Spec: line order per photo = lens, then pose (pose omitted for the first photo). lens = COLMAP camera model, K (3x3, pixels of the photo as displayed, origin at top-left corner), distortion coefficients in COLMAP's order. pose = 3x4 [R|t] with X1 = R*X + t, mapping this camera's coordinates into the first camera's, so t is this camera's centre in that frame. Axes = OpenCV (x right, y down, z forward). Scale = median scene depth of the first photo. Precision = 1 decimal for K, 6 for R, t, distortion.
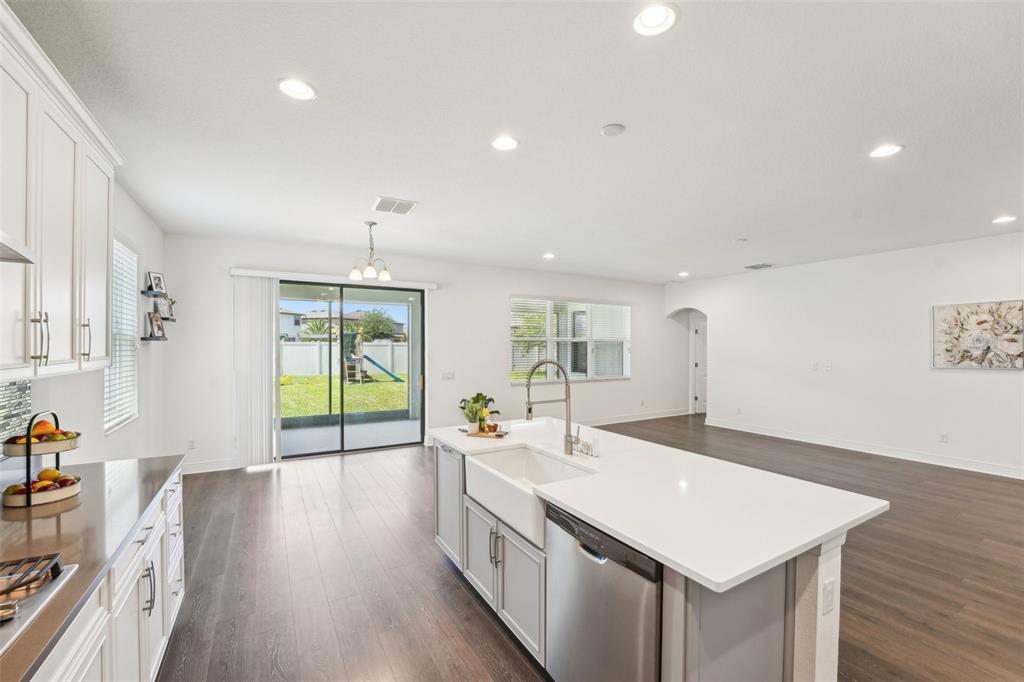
lens RADIAL K [[437.3, 0, 509.3], [0, 437.3, 344.1], [0, 0, 1]] dist [-0.001675, 0.000221]
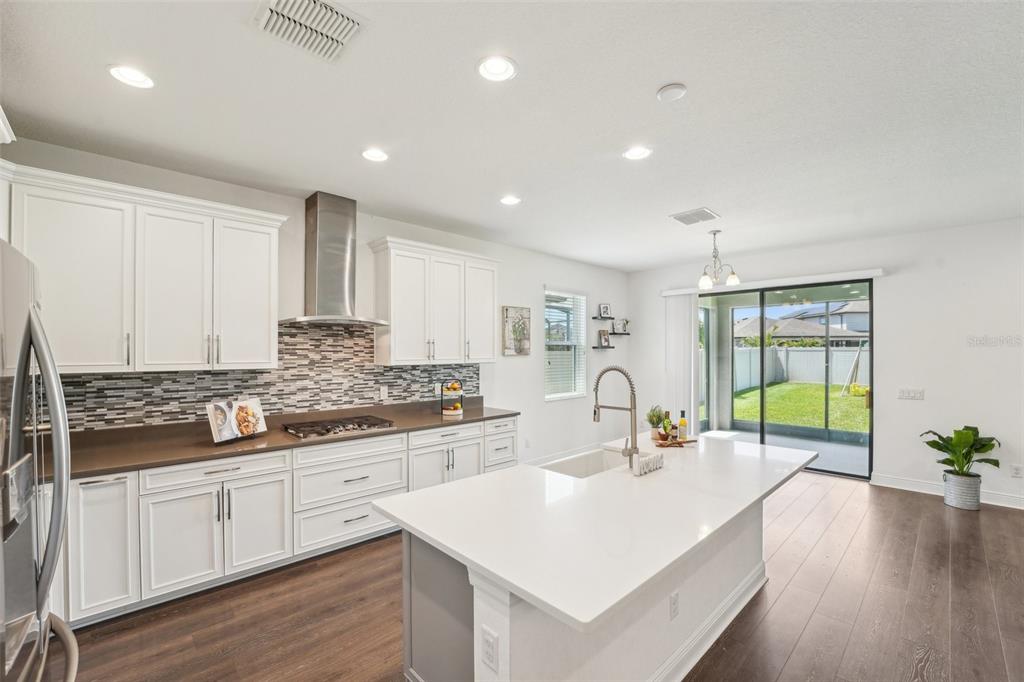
lens RADIAL K [[437.3, 0, 503.2], [0, 437.3, 344.6], [0, 0, 1]] dist [-0.001675, 0.000221]
pose [[0.217525, -0.015326, -0.975935, 0.568953], [0.004201, 0.999882, -0.014766, -0.000666], [0.976046, -0.000888, 0.217563, 0.295278]]
